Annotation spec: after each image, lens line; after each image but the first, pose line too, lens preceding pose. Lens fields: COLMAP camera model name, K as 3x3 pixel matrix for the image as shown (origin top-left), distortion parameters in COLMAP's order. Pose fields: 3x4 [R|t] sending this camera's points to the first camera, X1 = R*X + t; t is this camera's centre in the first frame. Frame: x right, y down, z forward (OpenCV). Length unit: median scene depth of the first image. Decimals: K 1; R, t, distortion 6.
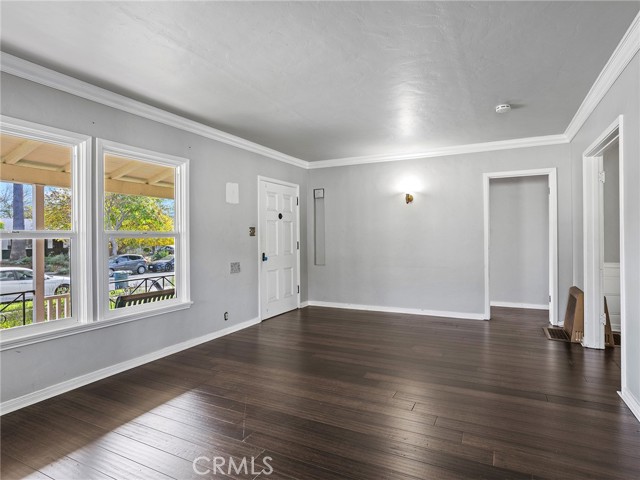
lens RADIAL K [[347.0, 0, 320.3], [0, 347.0, 237.5], [0, 0, 1]] dist [-0.048964, 0.024691]
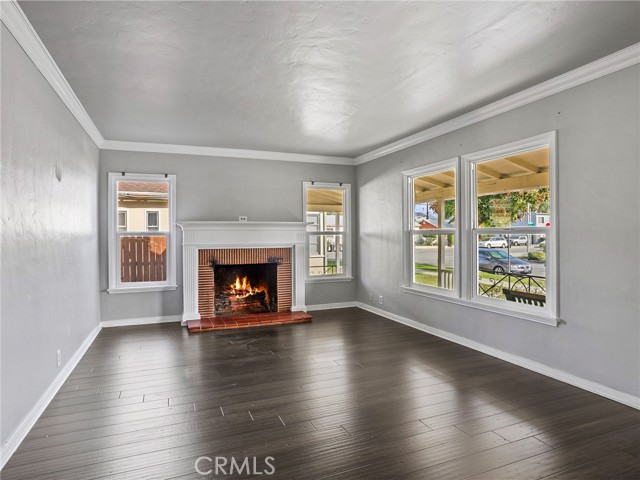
lens RADIAL K [[347.0, 0, 321.0], [0, 347.0, 238.6], [0, 0, 1]] dist [-0.048964, 0.024691]
pose [[-0.612674, 0.001894, -0.790334, 0.551703], [-0.005898, 0.999958, 0.006969, 0.010968], [0.790314, 0.008931, -0.612637, 1.097688]]
